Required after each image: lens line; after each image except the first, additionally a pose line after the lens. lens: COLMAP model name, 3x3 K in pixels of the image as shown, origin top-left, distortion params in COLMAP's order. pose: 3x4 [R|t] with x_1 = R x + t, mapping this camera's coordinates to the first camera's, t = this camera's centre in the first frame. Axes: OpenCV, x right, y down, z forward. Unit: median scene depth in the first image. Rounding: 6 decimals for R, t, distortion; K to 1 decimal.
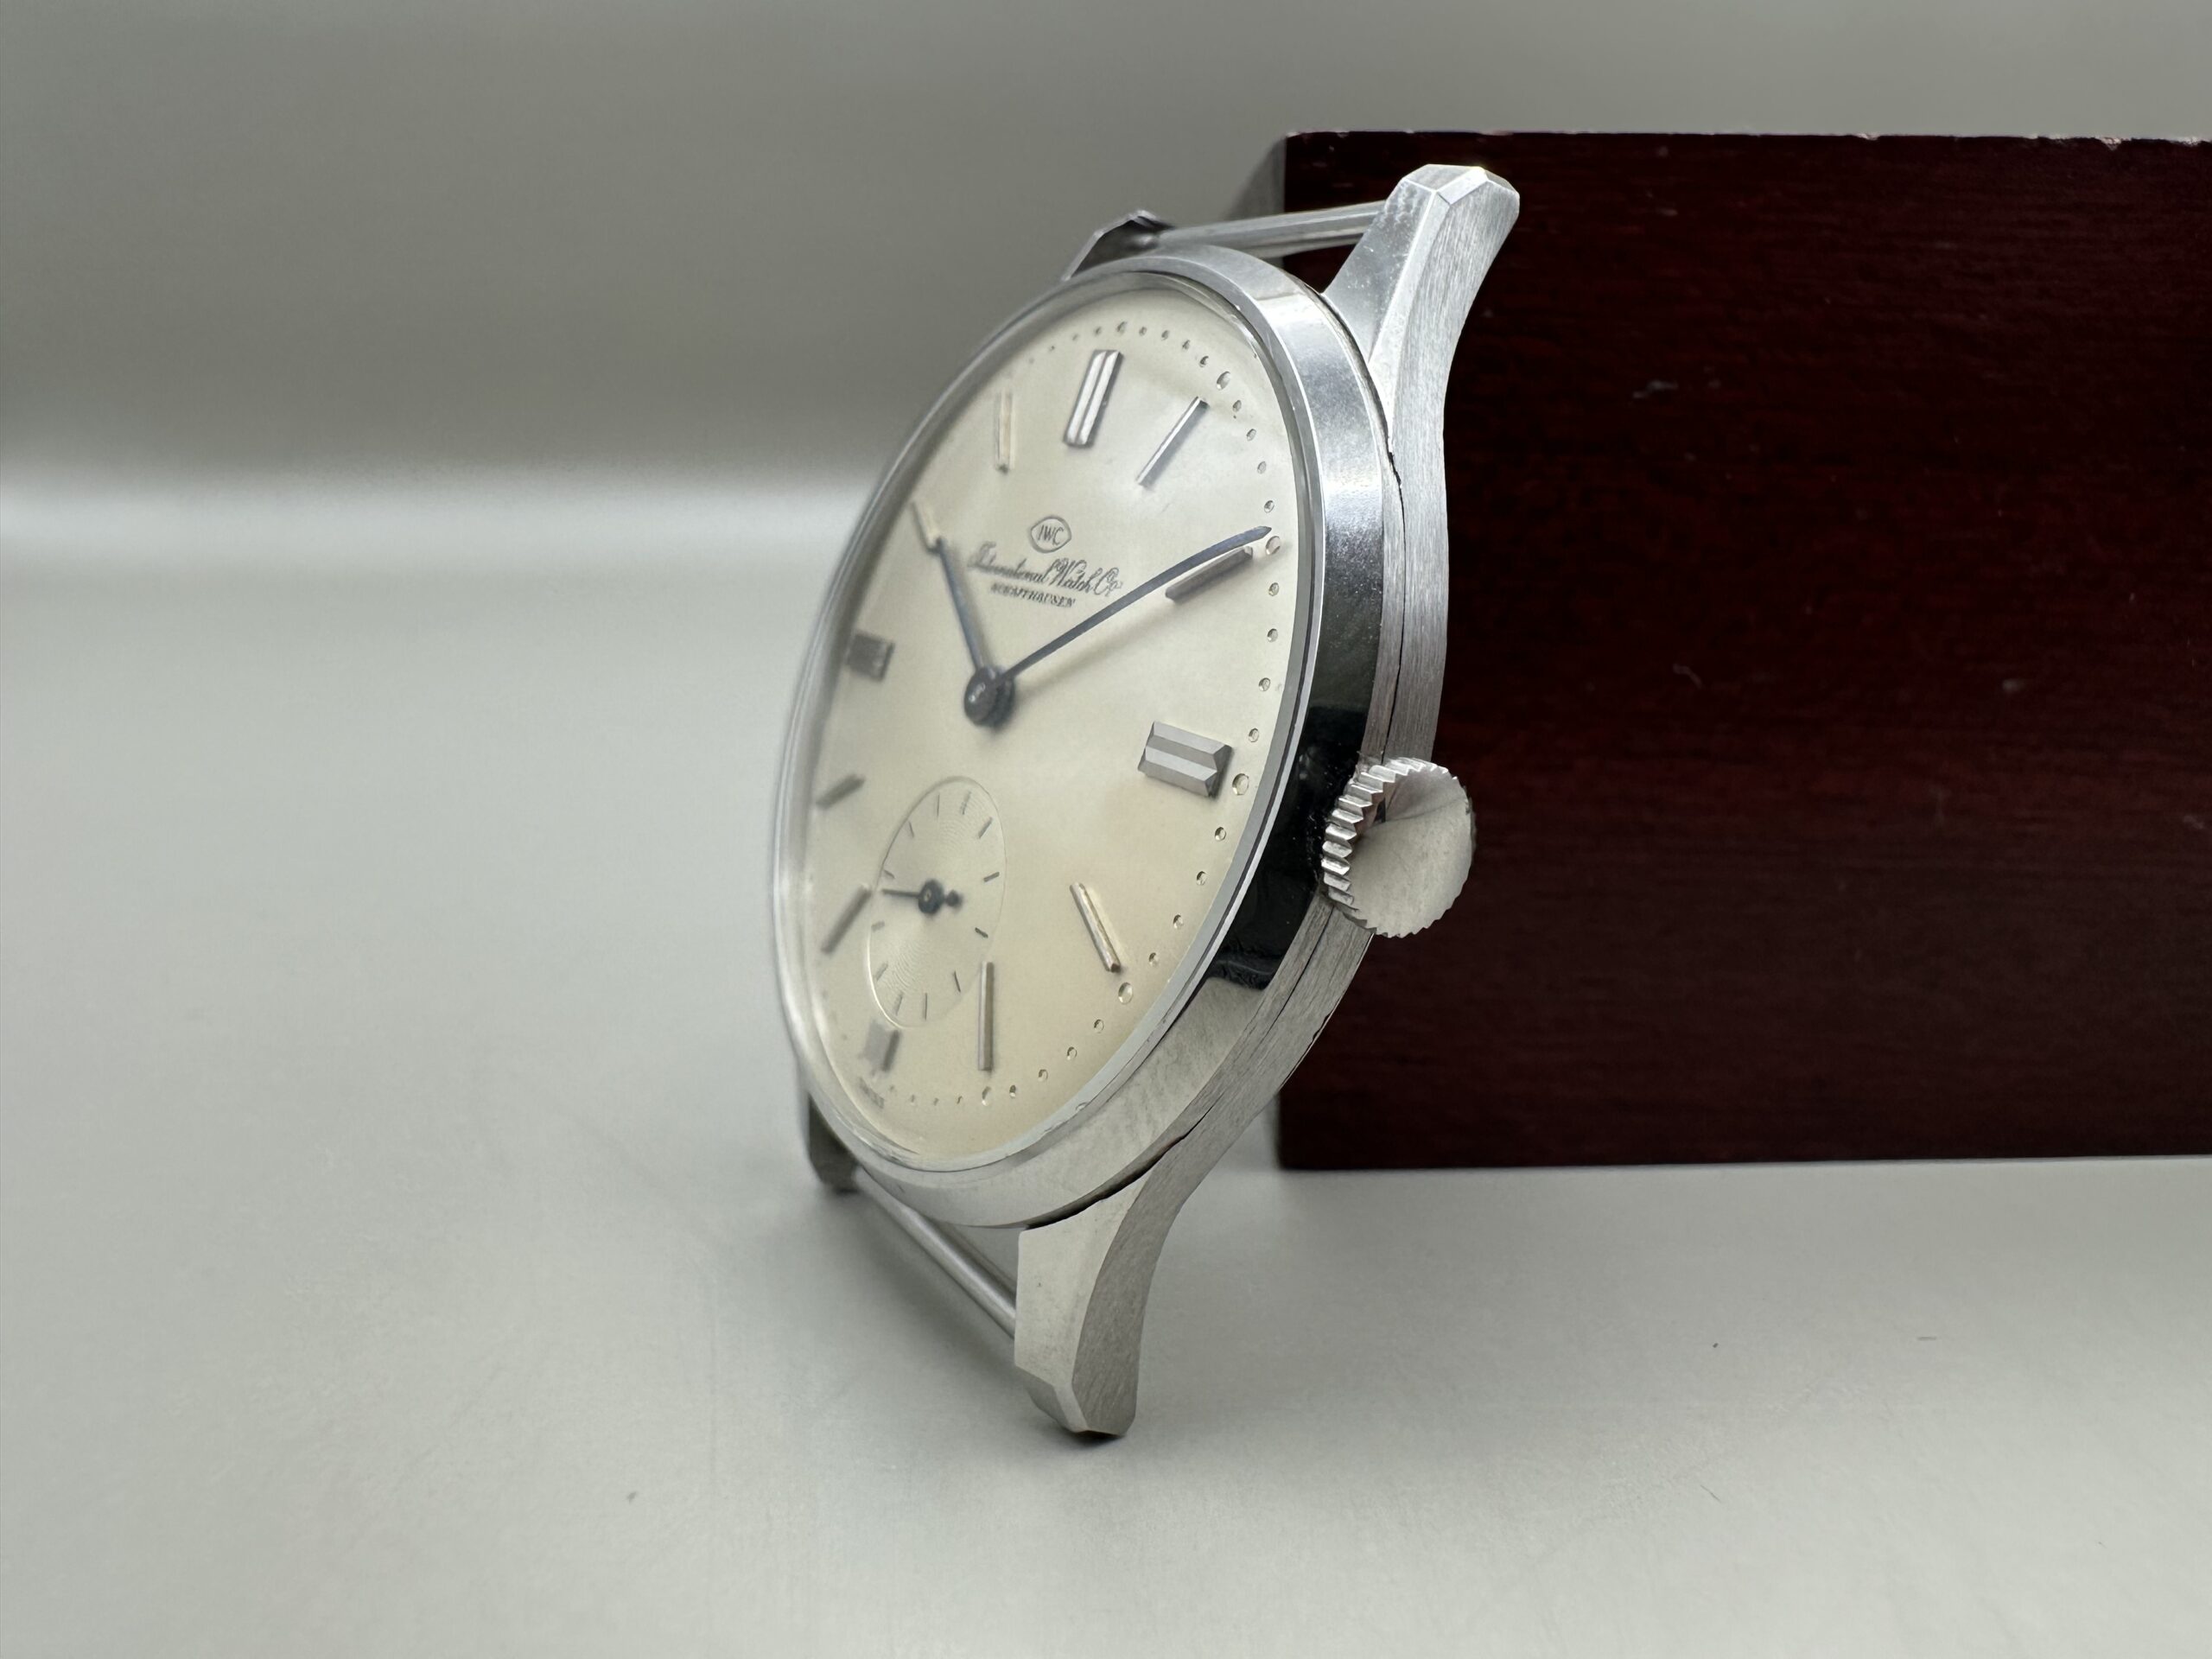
lens RADIAL K [[1550.5, 0, 1059.0], [0, 1550.5, 786.0], [0, 0, 1]] dist [-0.012521, -0.004085]
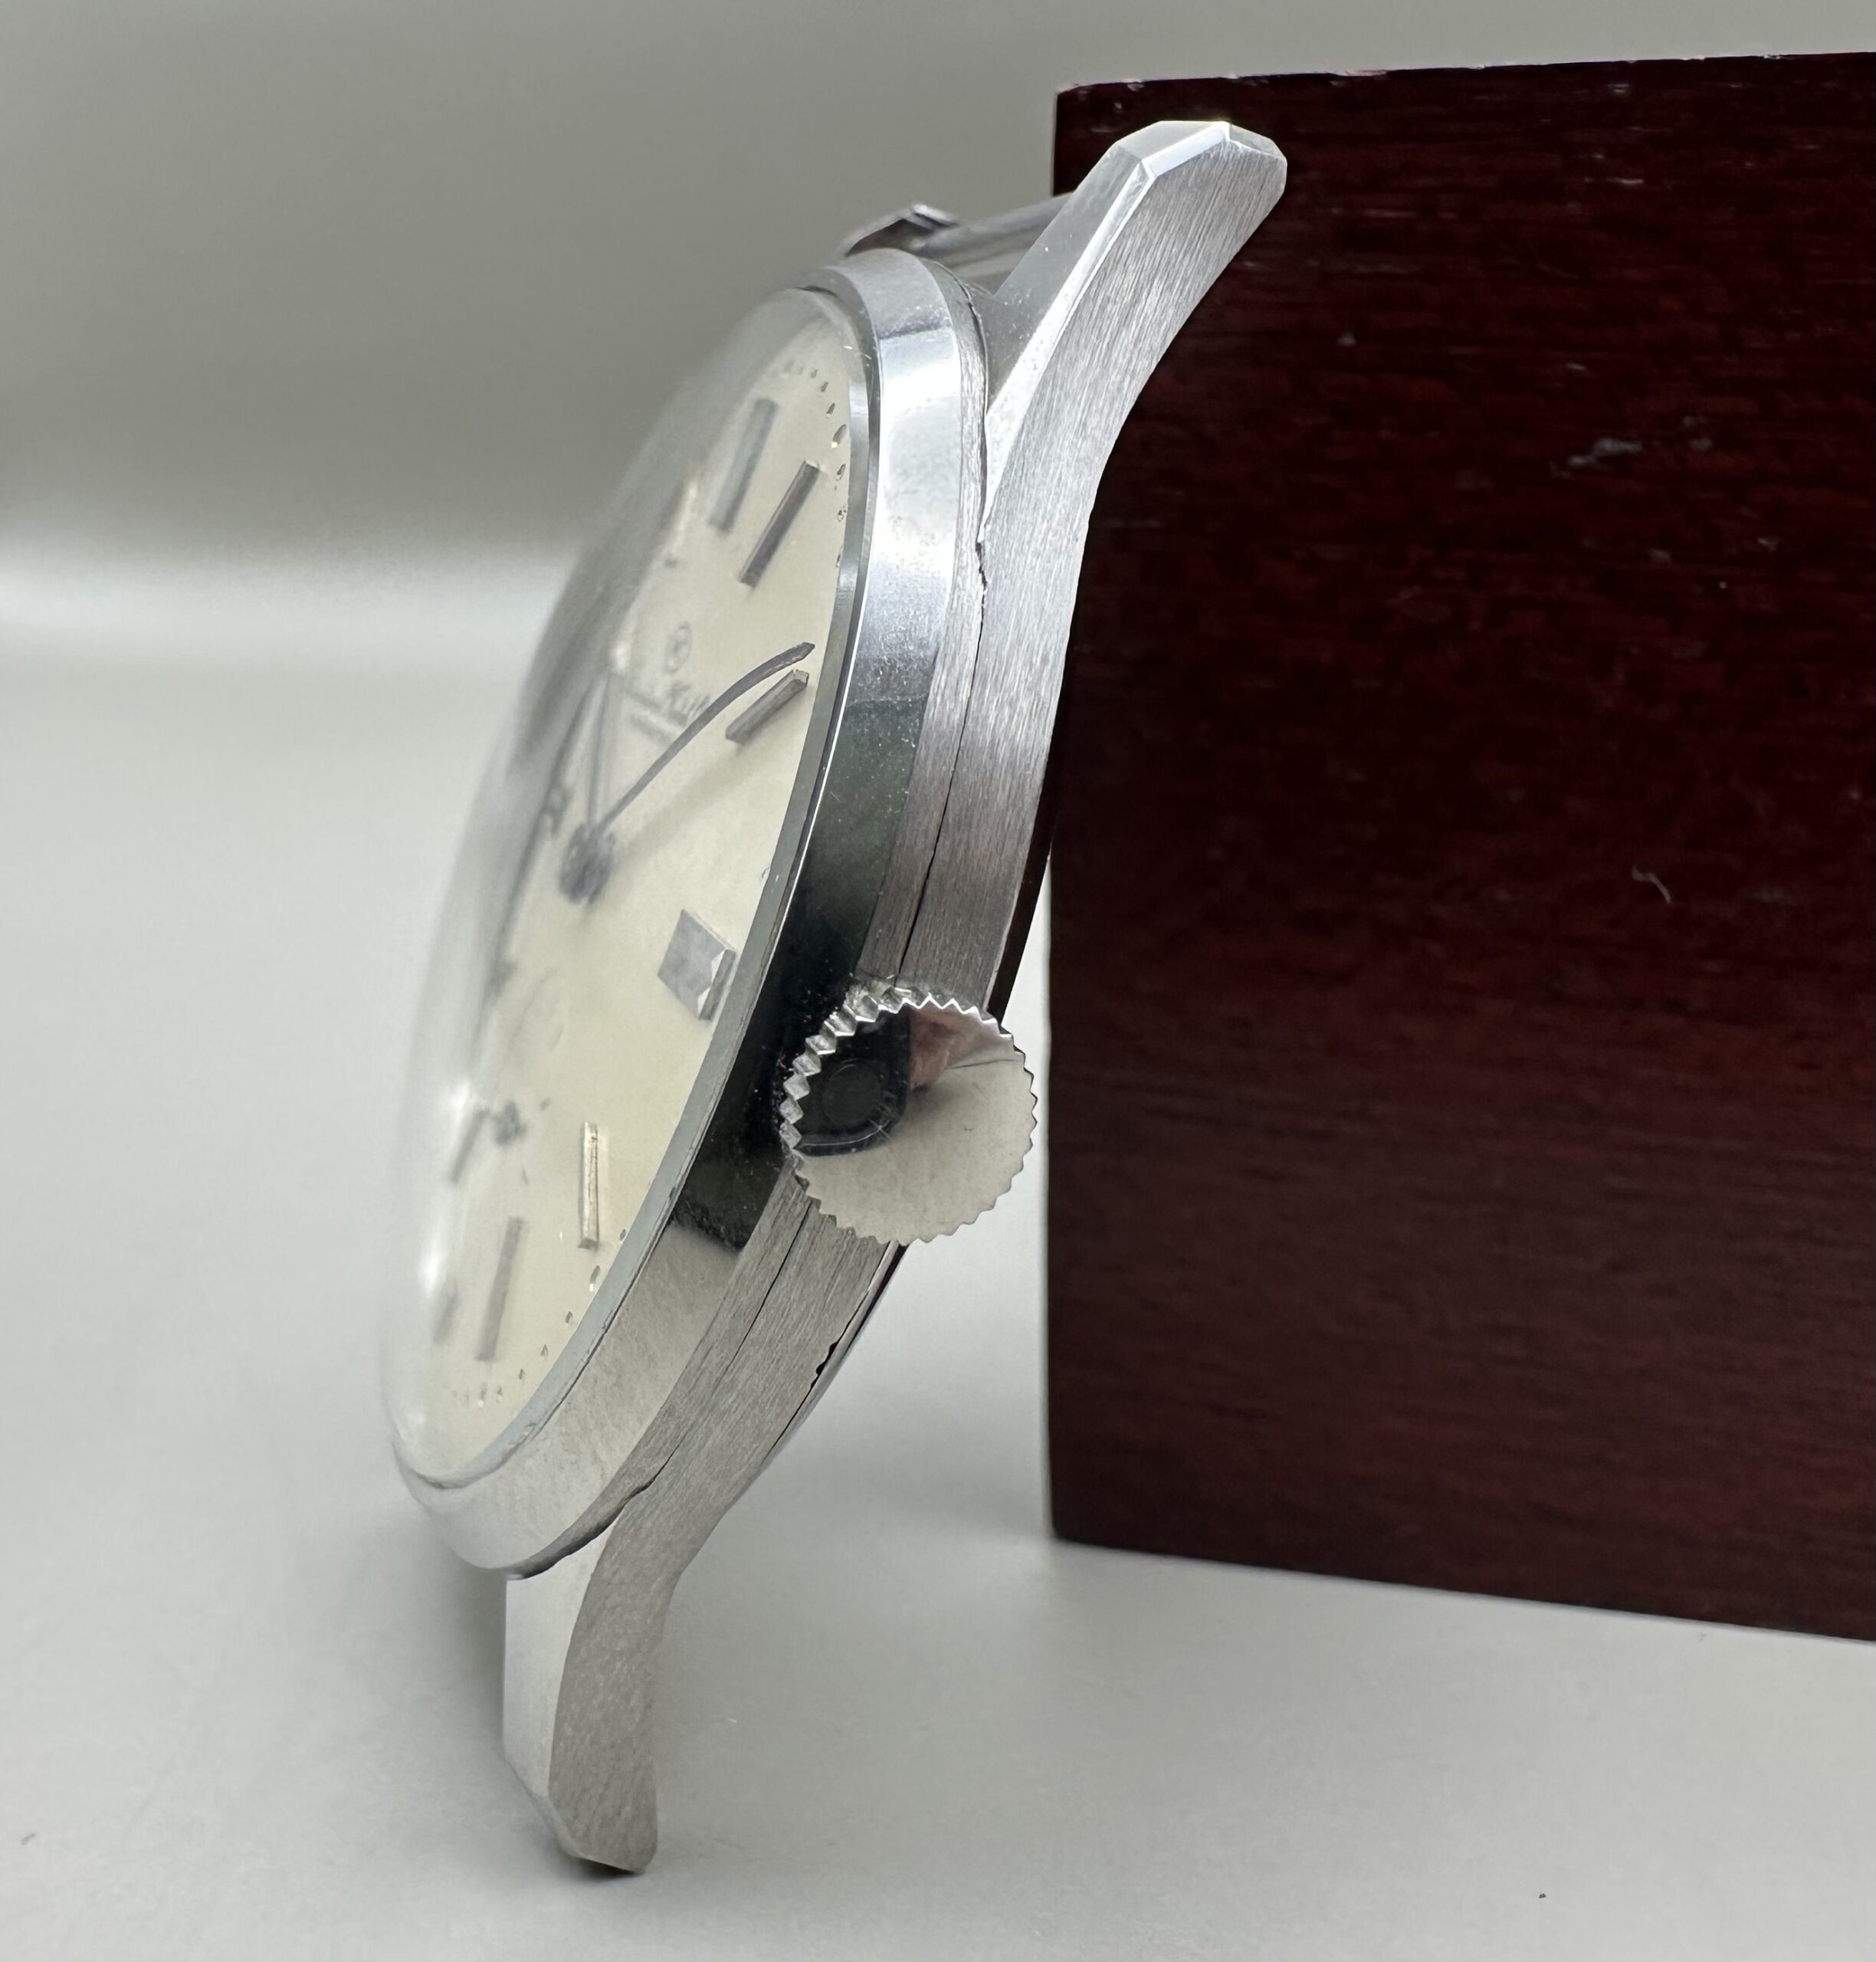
lens RADIAL K [[1953.9, 0, 938.1], [0, 1953.9, 981.8], [0, 0, 1]] dist [-0.012297, 0.000000]
pose [[0.966491, 0.068949, -0.247265, 0.341409], [-0.065716, 0.997611, 0.021314, -0.030265], [0.248144, -0.004351, 0.968713, 0.123200]]
